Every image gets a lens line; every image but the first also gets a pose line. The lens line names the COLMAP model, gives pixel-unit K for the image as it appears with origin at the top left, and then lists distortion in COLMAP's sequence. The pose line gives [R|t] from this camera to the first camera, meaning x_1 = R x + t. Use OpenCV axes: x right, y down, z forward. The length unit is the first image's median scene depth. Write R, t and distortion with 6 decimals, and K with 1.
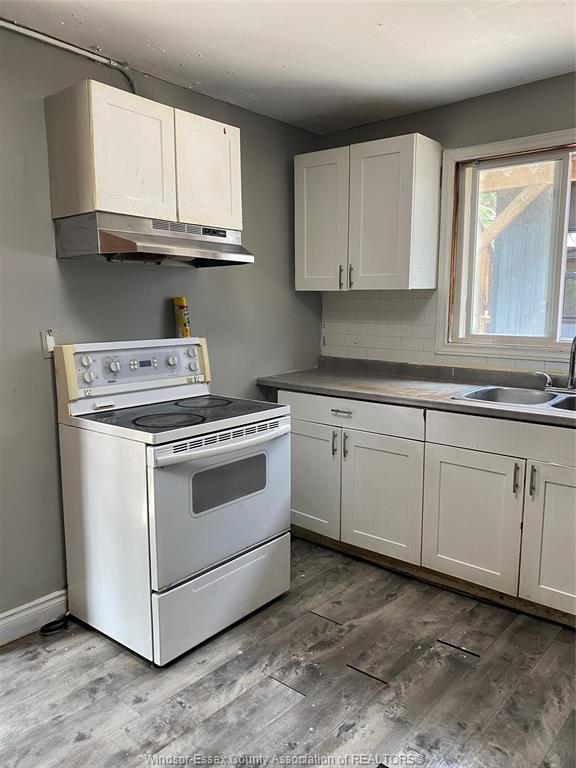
lens RADIAL K [[588.5, 0, 294.2], [0, 588.5, 387.1], [0, 0, 1]] dist [0.031638, -0.026538]
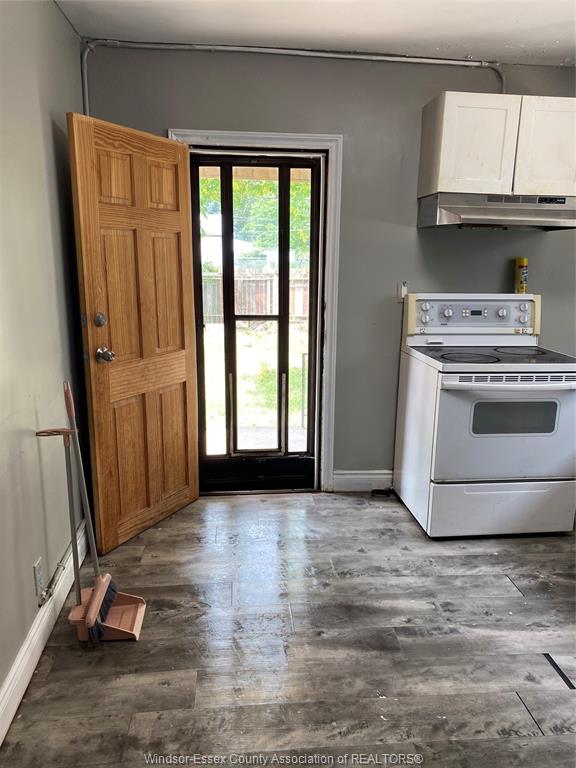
lens RADIAL K [[588.5, 0, 286.2], [0, 588.5, 386.9], [0, 0, 1]] dist [0.031638, -0.026538]
pose [[0.711099, 0.170755, -0.682041, 0.353362], [-0.115867, 0.985258, 0.125865, 0.003160], [0.693479, -0.010477, 0.720401, -0.171173]]
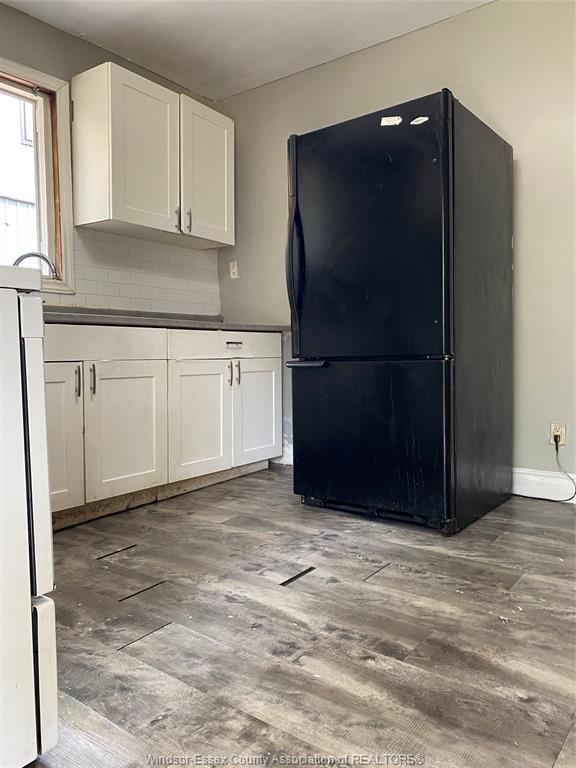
lens RADIAL K [[588.5, 0, 291.6], [0, 588.5, 387.2], [0, 0, 1]] dist [0.031638, -0.026538]
pose [[-0.060685, -0.060147, 0.996343, -0.634211], [0.156138, 0.985323, 0.068991, 0.148267], [-0.985869, 0.159754, -0.050403, 0.687075]]
